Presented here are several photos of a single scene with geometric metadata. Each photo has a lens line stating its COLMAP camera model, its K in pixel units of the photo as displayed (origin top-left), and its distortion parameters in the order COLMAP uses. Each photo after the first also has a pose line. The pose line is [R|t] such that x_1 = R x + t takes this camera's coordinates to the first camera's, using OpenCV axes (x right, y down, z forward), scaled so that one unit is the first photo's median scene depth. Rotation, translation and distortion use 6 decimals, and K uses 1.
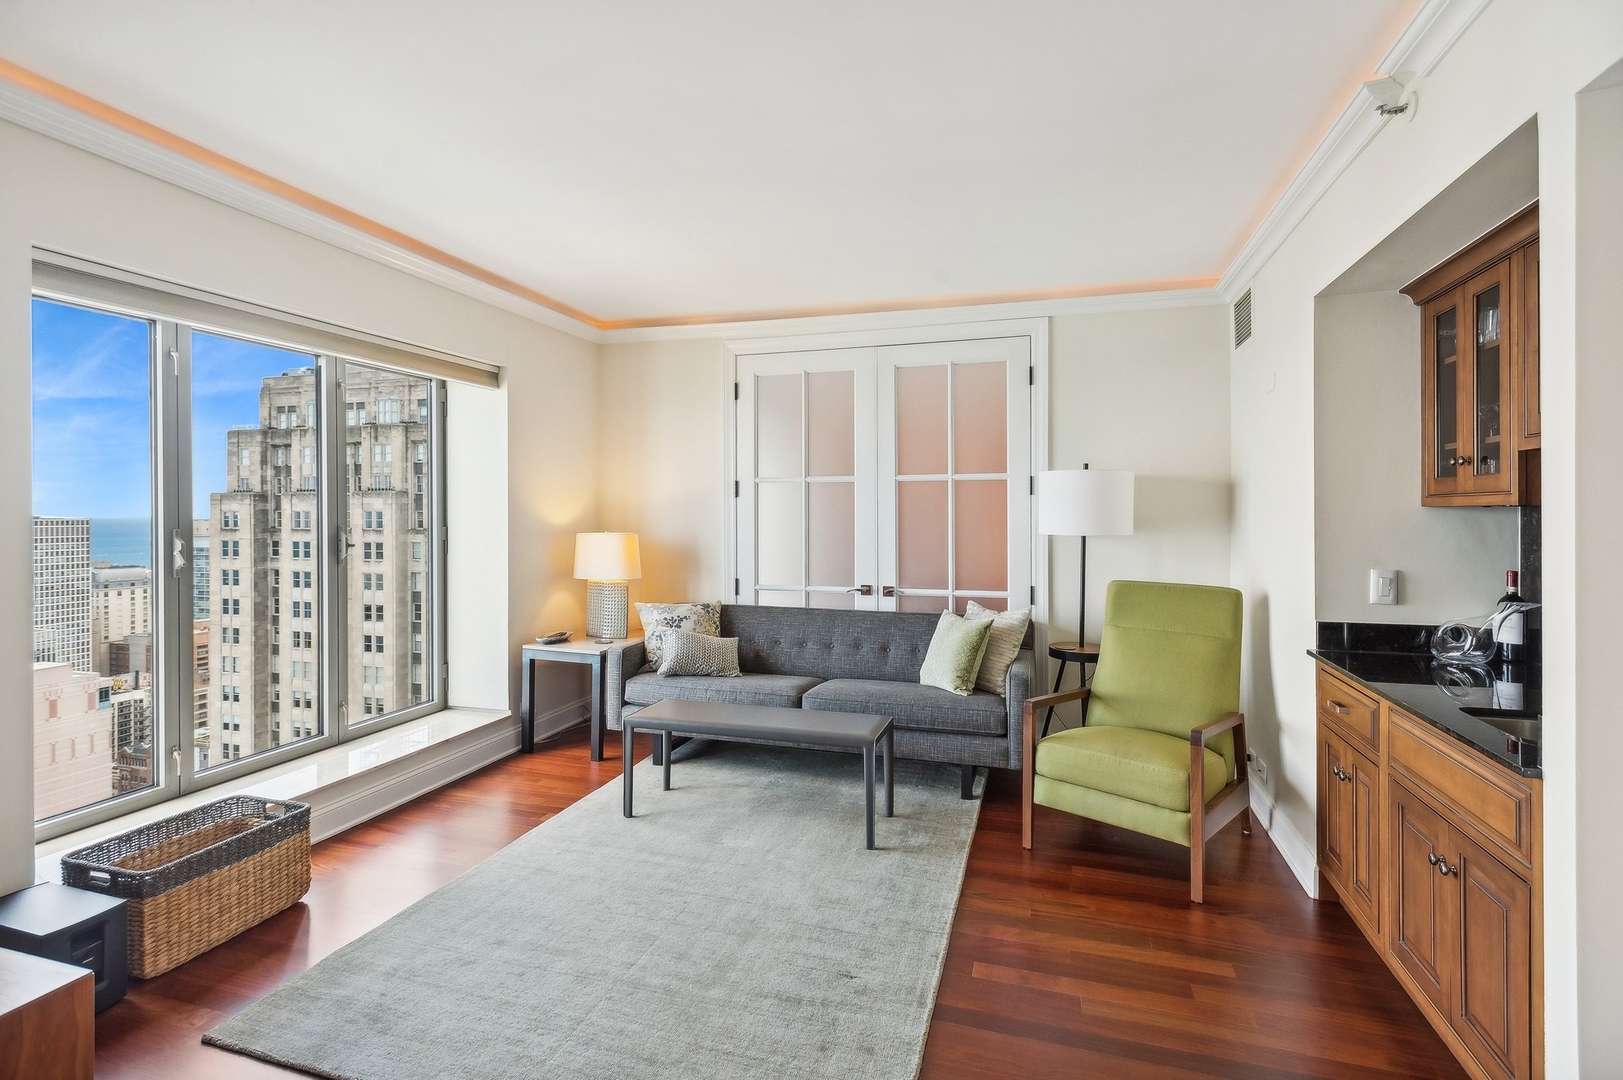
lens RADIAL K [[765.9, 0, 815.7], [0, 765.9, 514.7], [0, 0, 1]] dist [0.006497, 0.000063]
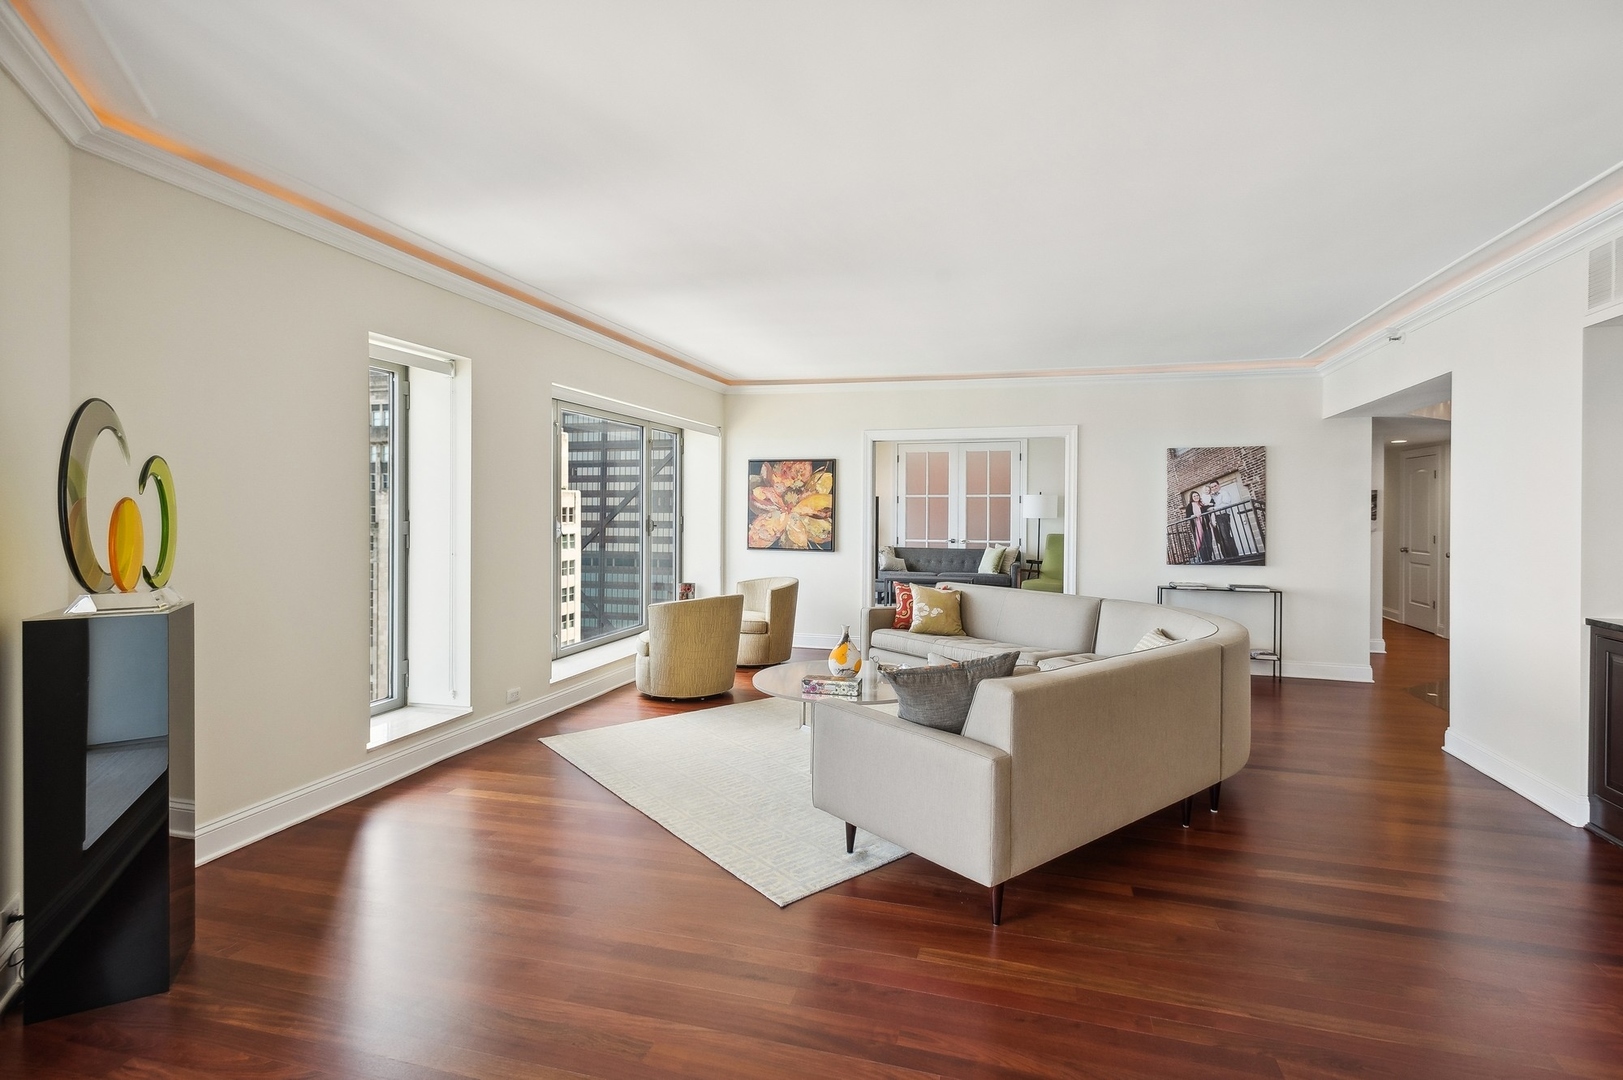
lens RADIAL K [[765.9, 0, 815.7], [0, 765.9, 514.7], [0, 0, 1]] dist [0.006497, 0.000063]
pose [[0.999785, 0.005435, 0.020029, -0.454732], [-0.005486, 0.999982, 0.002465, 0.010597], [-0.020015, -0.002574, 0.999796, -1.555780]]
